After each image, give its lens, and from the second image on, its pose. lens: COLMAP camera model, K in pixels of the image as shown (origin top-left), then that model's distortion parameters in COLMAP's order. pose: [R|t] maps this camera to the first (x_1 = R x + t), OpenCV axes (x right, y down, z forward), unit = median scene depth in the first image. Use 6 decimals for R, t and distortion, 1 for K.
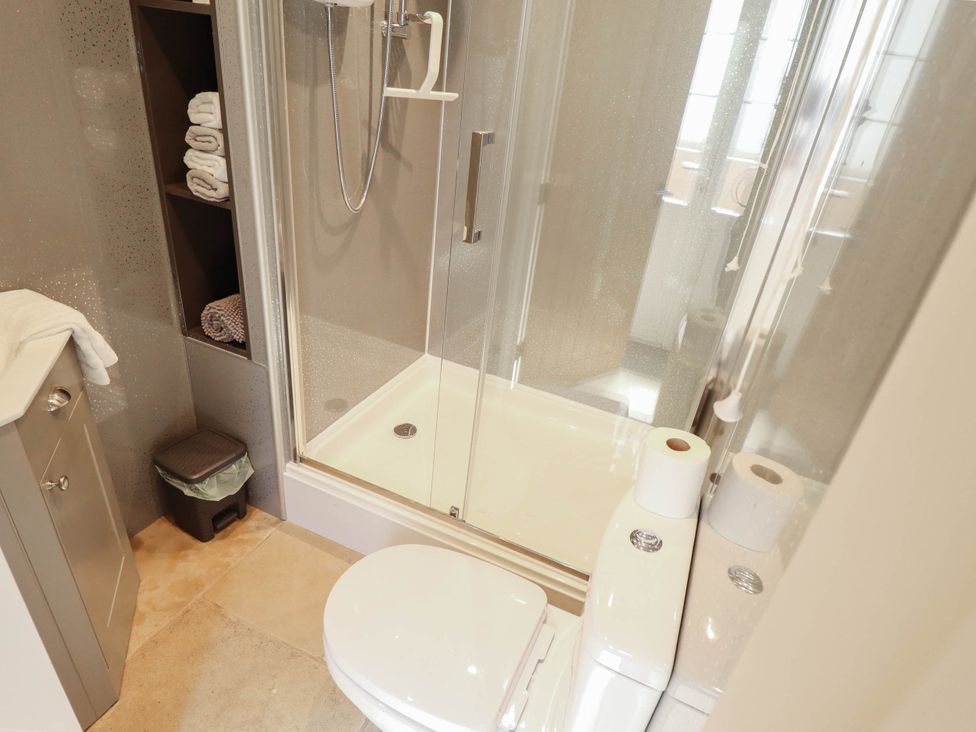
lens RADIAL K [[537.4, 0, 496.2], [0, 537.4, 355.7], [0, 0, 1]] dist [-0.005416, -0.007096]
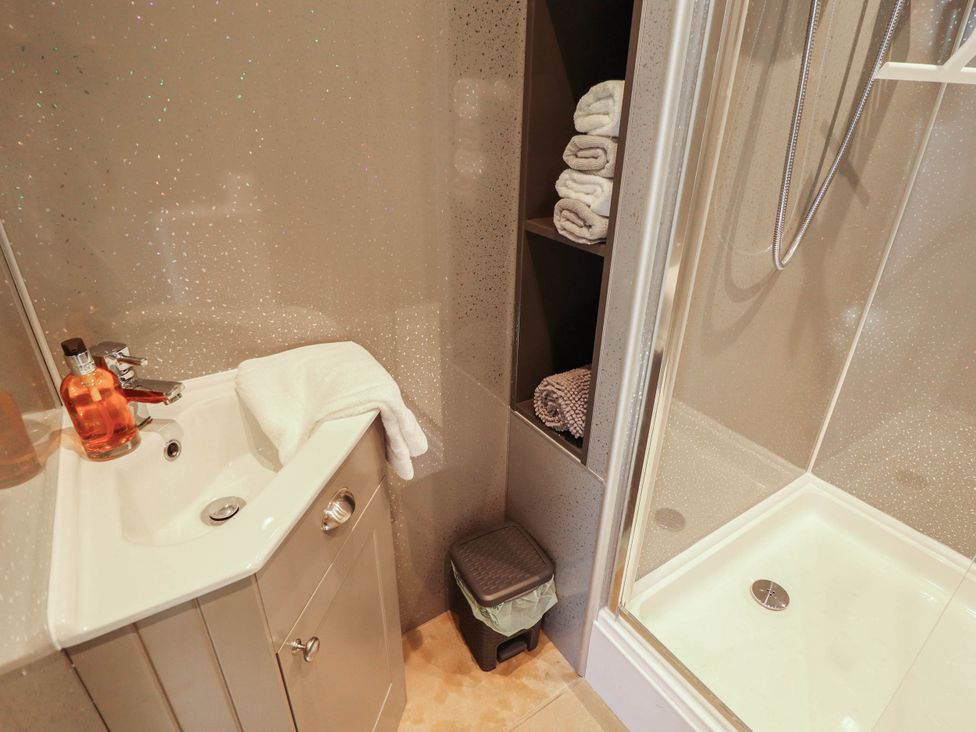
lens RADIAL K [[537.4, 0, 489.7], [0, 537.4, 371.3], [0, 0, 1]] dist [-0.005416, -0.007096]
pose [[0.827702, 0.159558, -0.538006, -0.204722], [-0.188140, 0.982141, 0.001830, -0.094183], [0.528690, 0.099705, 0.842939, 0.330481]]
